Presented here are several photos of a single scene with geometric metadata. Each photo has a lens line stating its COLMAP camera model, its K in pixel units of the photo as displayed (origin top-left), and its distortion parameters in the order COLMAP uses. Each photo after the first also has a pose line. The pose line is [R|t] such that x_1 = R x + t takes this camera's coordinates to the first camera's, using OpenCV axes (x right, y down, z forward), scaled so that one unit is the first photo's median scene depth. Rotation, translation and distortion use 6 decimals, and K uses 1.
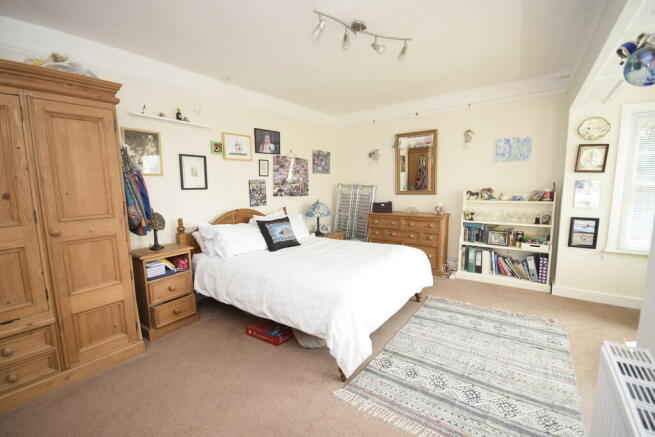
lens RADIAL K [[286.3, 0, 329.0], [0, 286.3, 219.4], [0, 0, 1]] dist [0.000759, -0.008460]
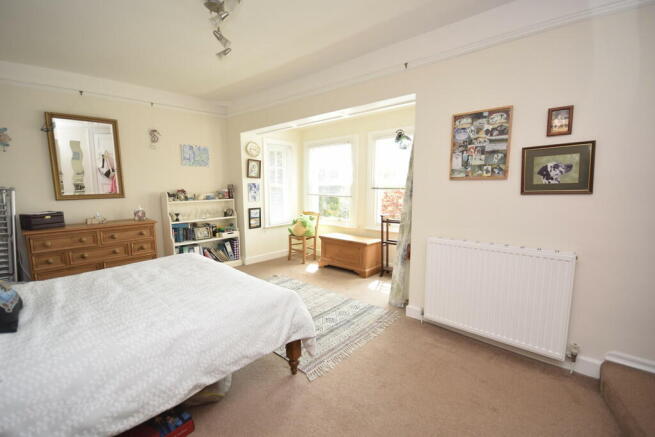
lens RADIAL K [[286.3, 0, 328.2], [0, 286.3, 218.8], [0, 0, 1]] dist [0.000759, -0.008460]
pose [[0.122542, -0.110778, 0.986261, -0.482634], [0.119569, 0.988161, 0.096135, -0.042548], [-0.985234, 0.106145, 0.134337, 0.362489]]
